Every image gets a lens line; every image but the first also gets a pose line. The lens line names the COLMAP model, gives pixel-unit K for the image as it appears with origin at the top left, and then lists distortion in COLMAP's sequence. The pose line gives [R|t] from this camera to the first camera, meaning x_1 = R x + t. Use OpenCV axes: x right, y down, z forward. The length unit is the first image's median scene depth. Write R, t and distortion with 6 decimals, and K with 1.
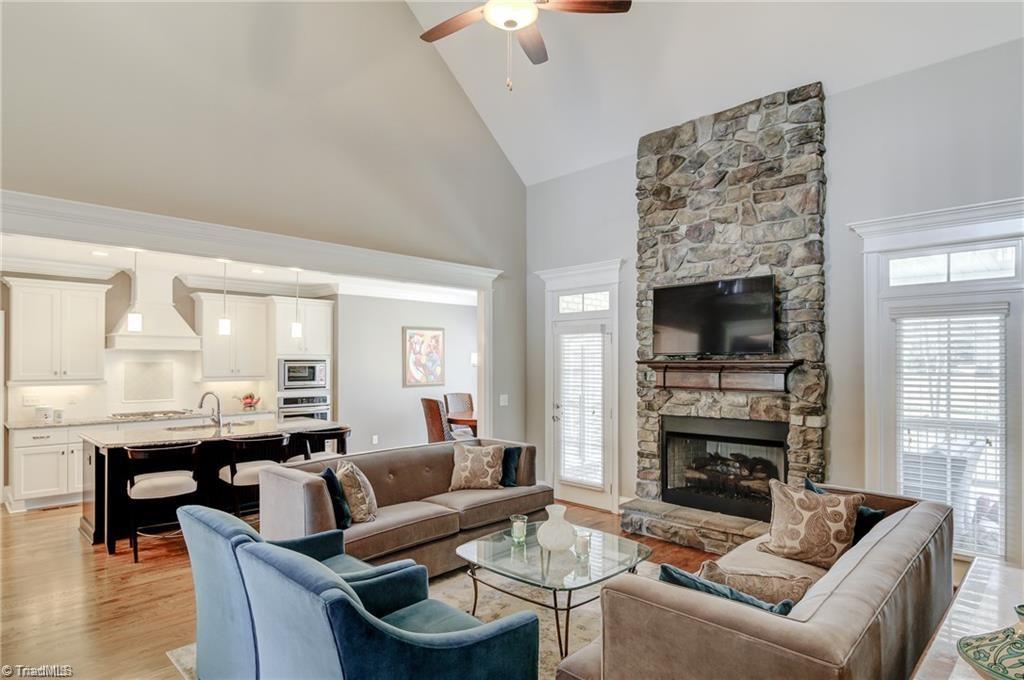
lens RADIAL K [[559.3, 0, 549.0], [0, 559.3, 356.4], [0, 0, 1]] dist [0.007495, -0.008479]
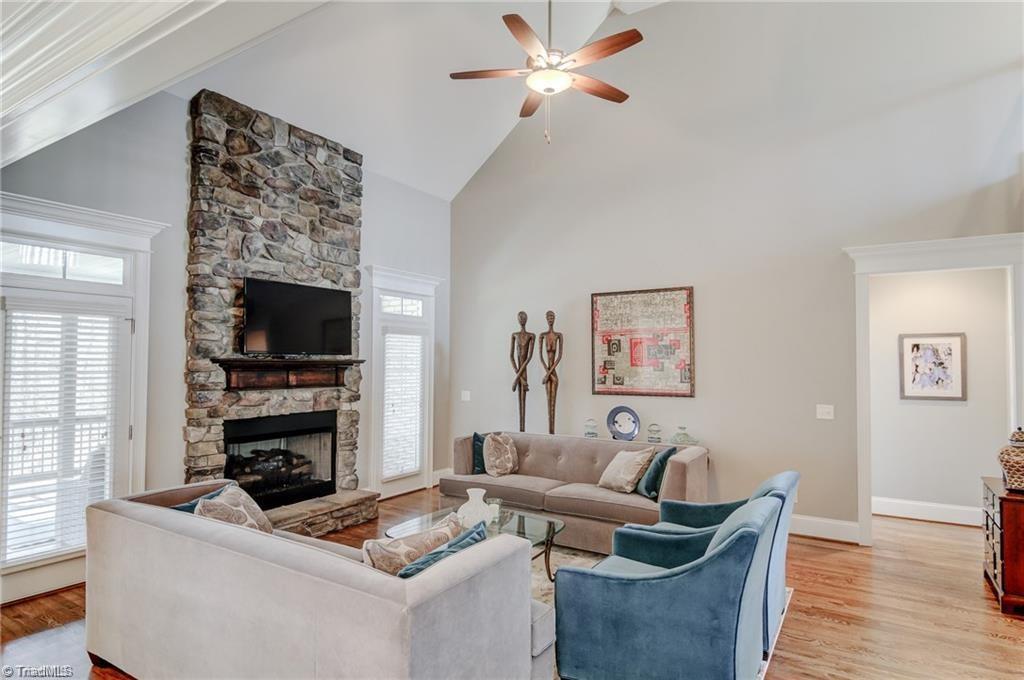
lens RADIAL K [[559.3, 0, 516.1], [0, 559.3, 348.3], [0, 0, 1]] dist [0.007495, -0.008479]
pose [[-0.179919, 0.024485, 0.983377, -0.794018], [-0.017123, 0.999461, -0.028018, 0.008294], [-0.983532, -0.021880, -0.179403, 0.755963]]
